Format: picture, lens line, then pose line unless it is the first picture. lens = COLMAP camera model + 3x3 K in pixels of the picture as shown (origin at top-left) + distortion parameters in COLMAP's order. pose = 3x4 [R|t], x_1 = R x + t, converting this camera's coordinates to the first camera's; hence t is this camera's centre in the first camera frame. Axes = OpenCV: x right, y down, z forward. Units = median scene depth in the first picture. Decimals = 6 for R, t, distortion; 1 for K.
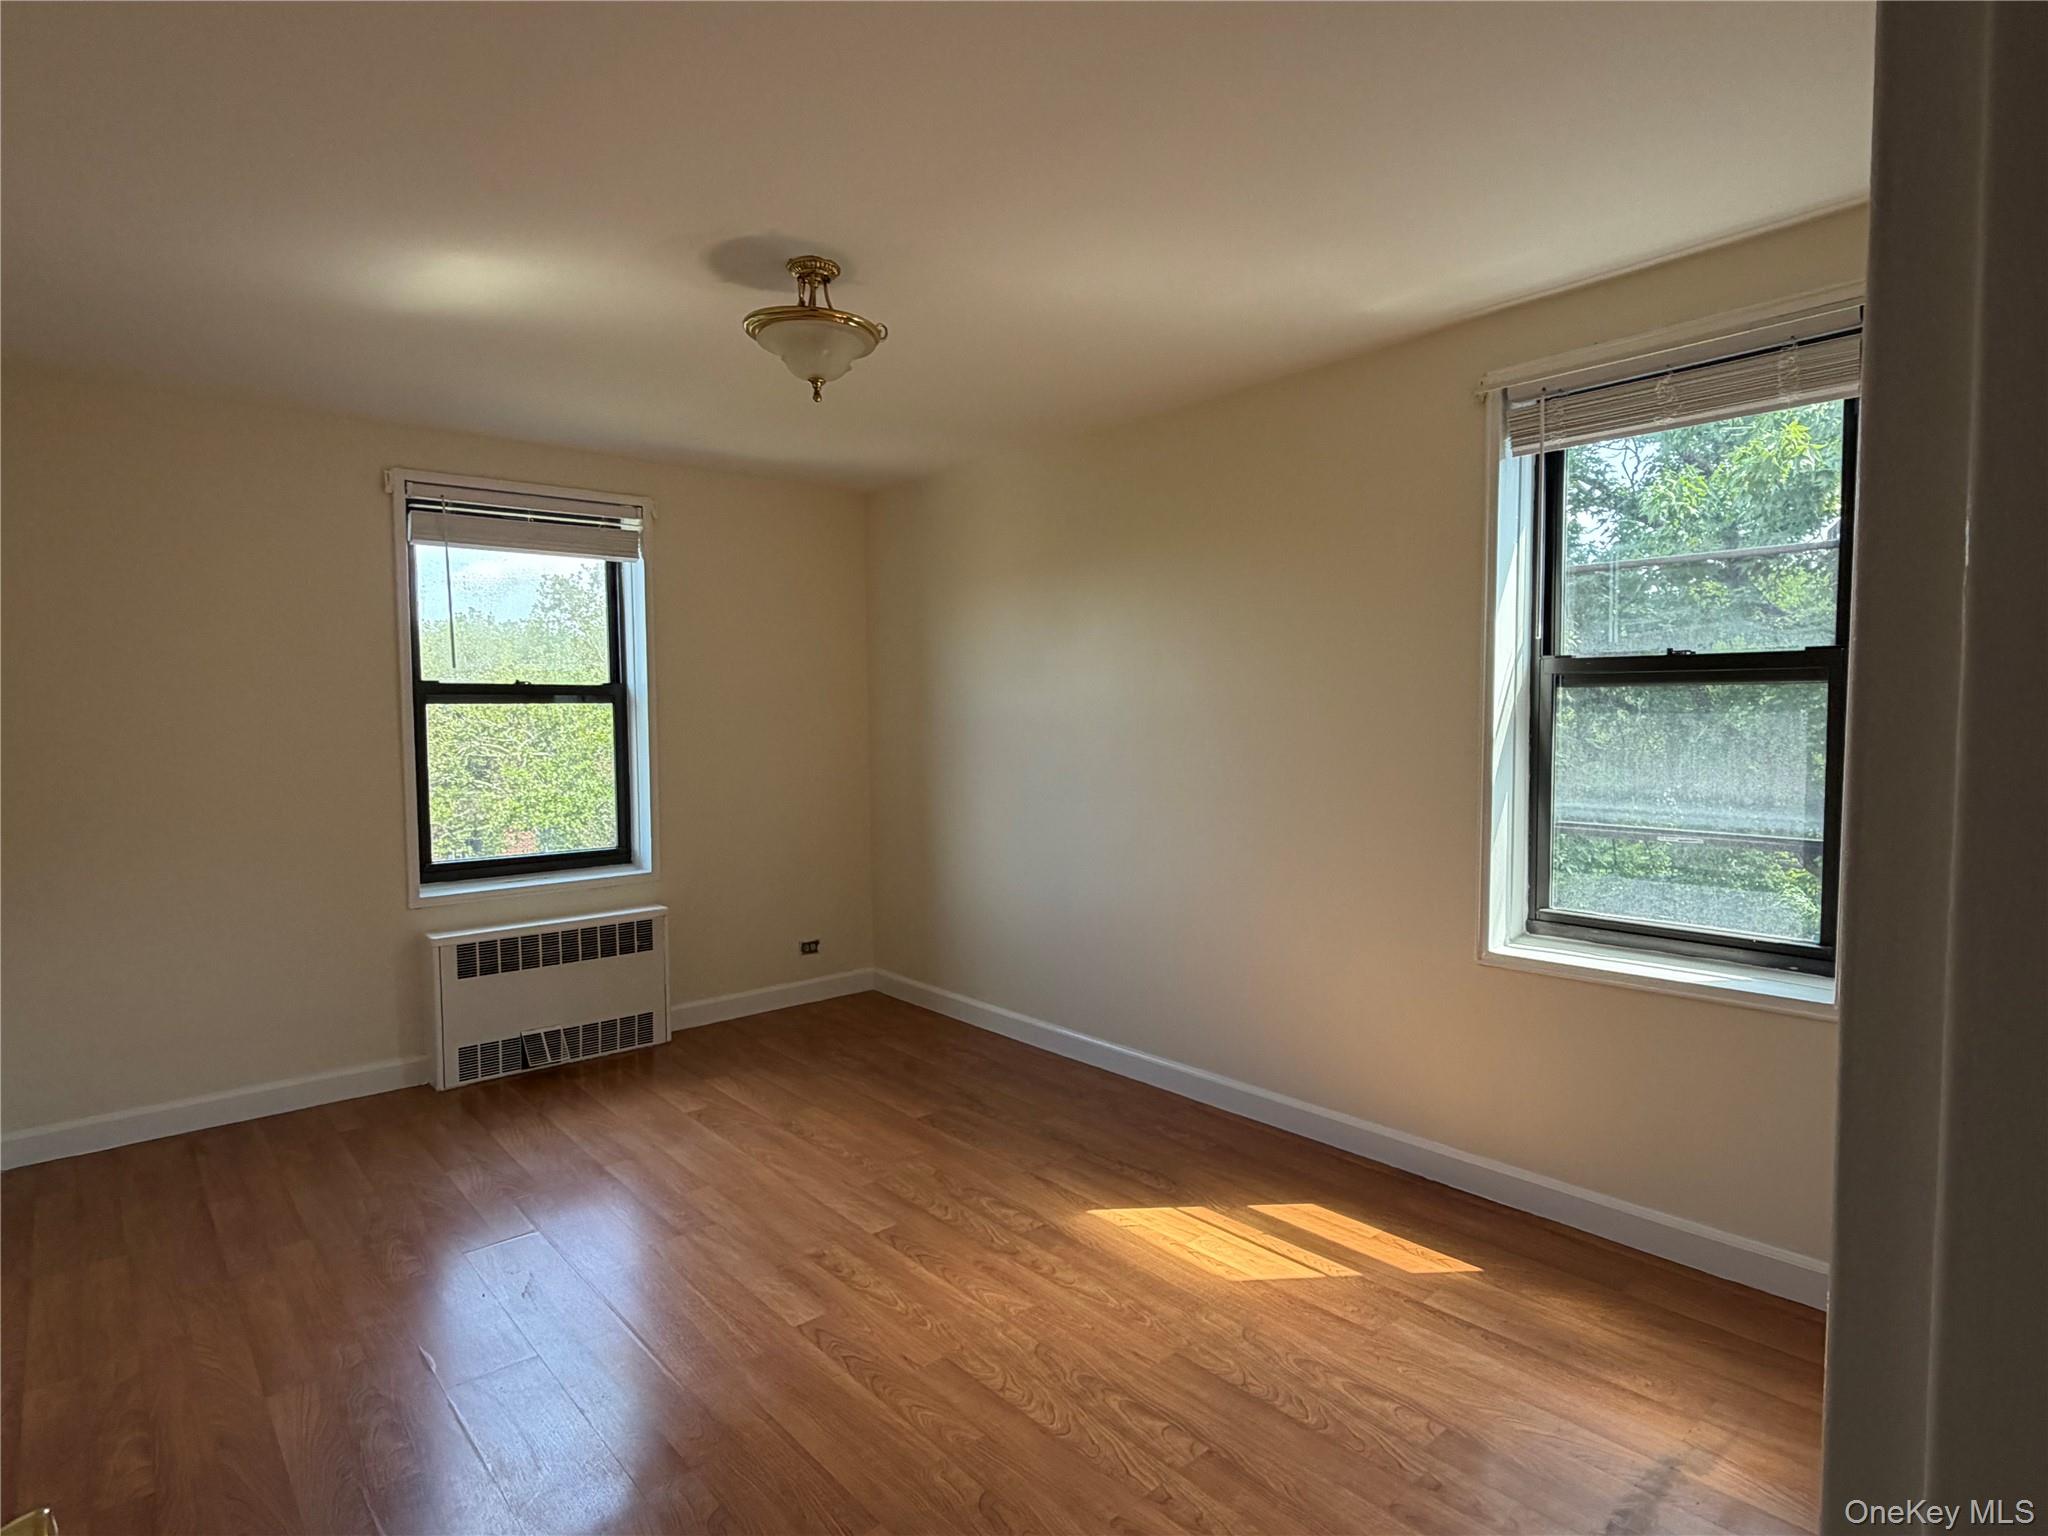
lens RADIAL K [[1154.1, 0, 1032.8], [0, 1154.1, 765.8], [0, 0, 1]] dist [-0.006992, 0.000400]
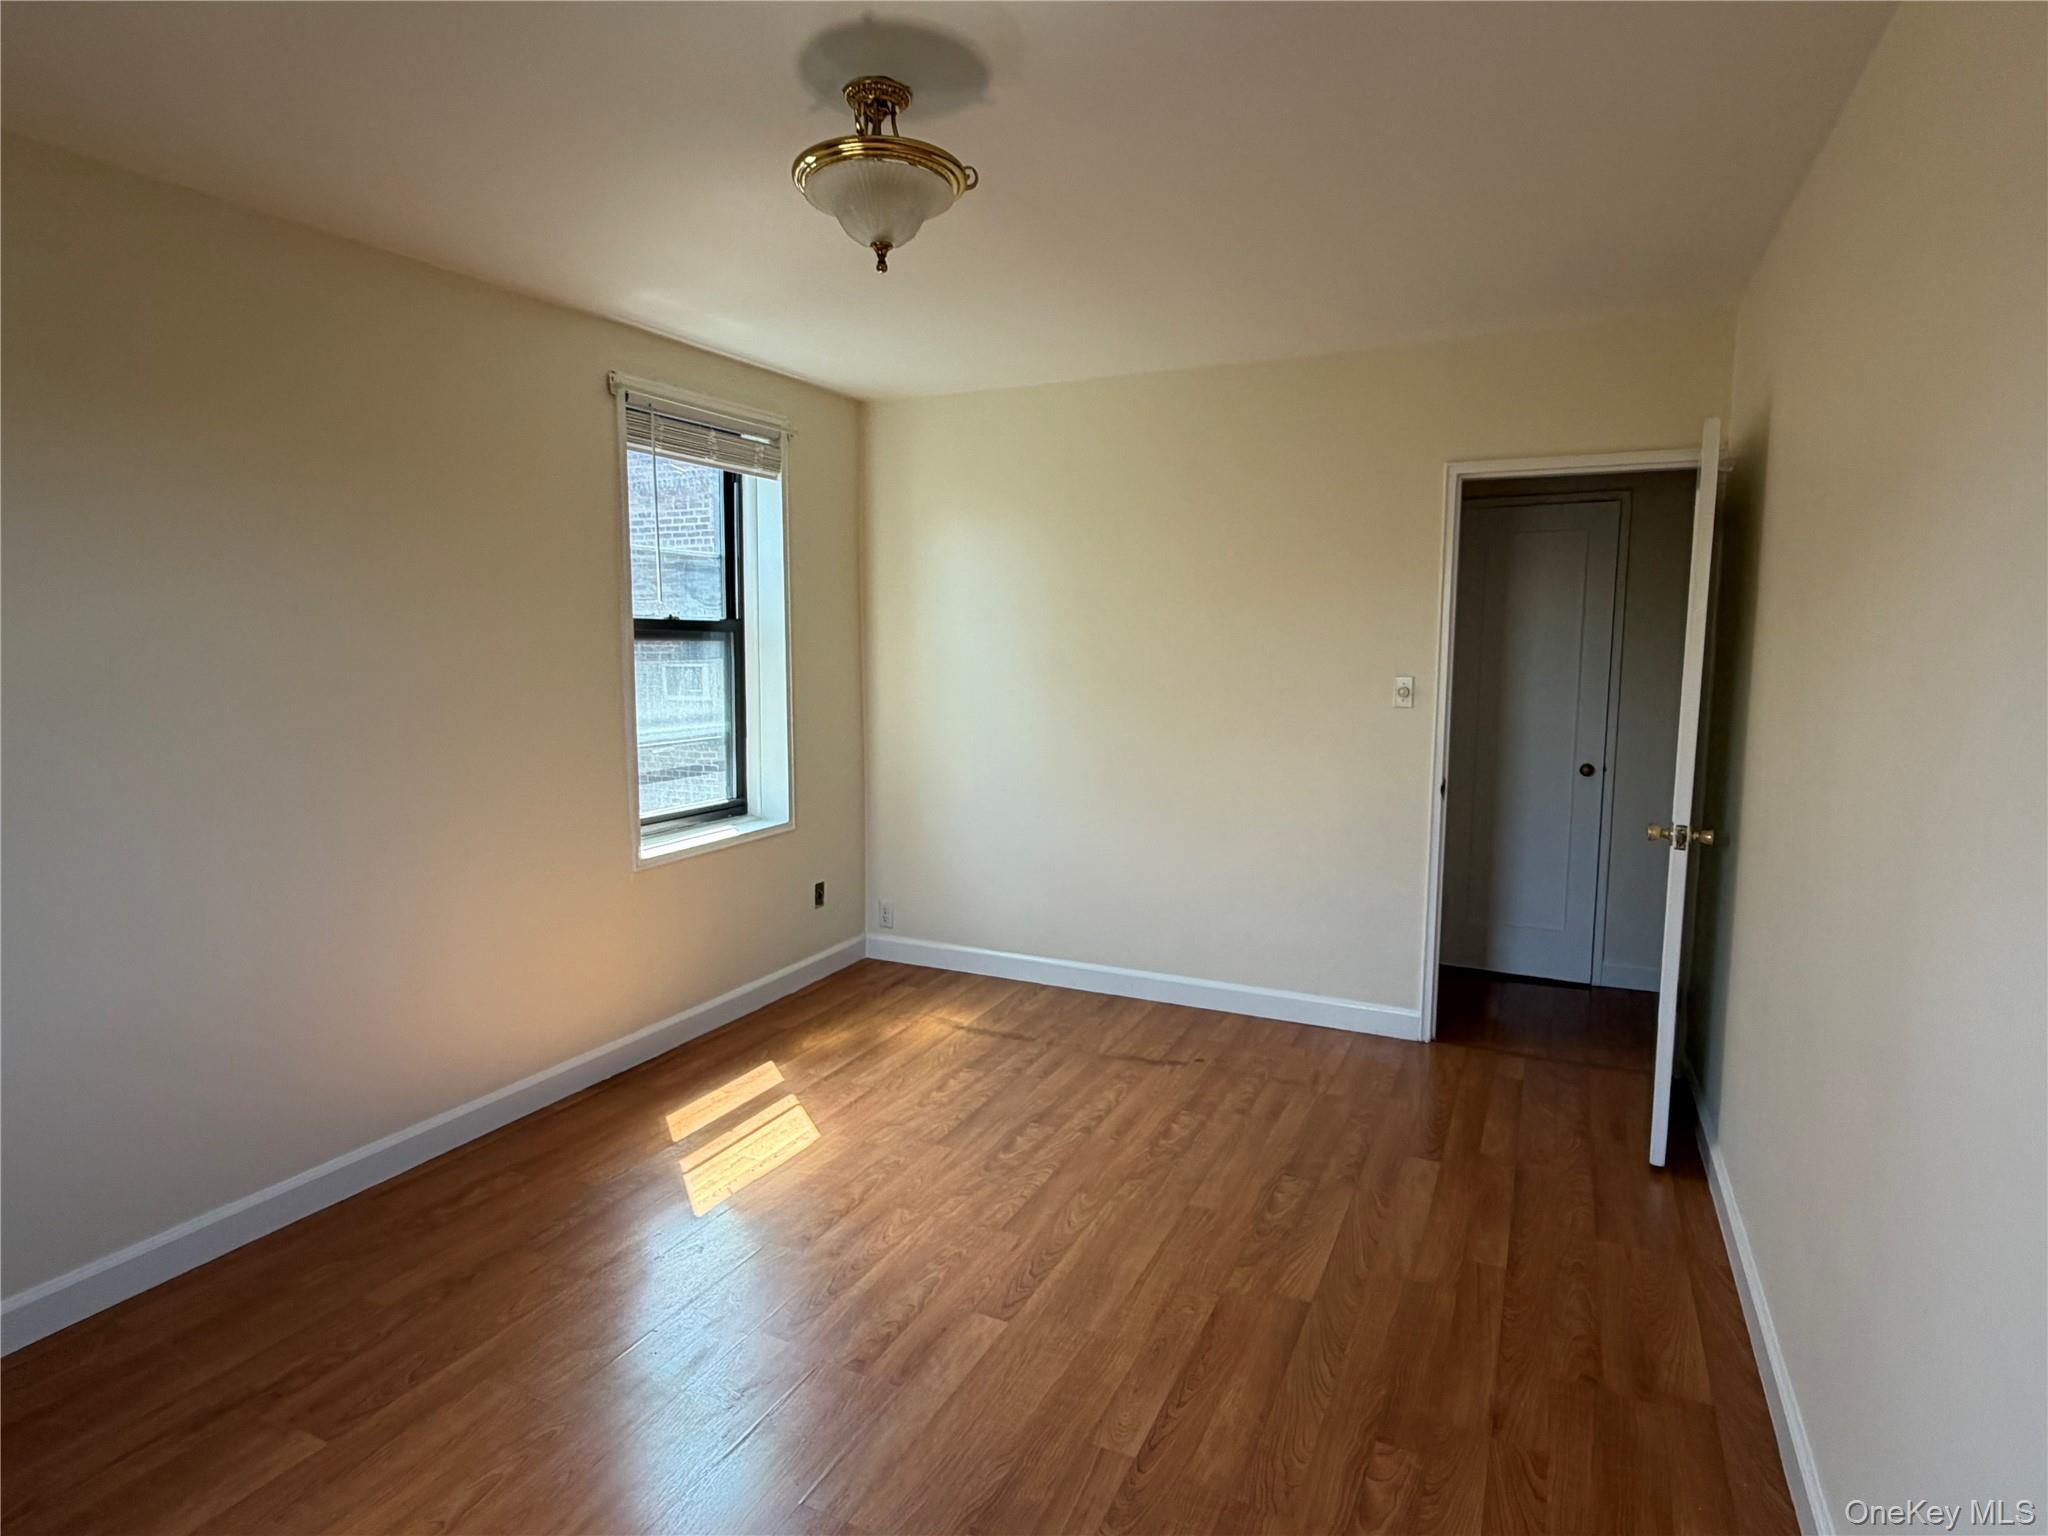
lens RADIAL K [[1154.1, 0, 1024.0], [0, 1154.1, 773.3], [0, 0, 1]] dist [-0.006992, 0.000400]
pose [[-0.424722, -0.105001, 0.899214, -1.034830], [0.040304, 0.990074, 0.134647, -0.092527], [-0.904426, 0.093429, -0.416274, 1.358823]]
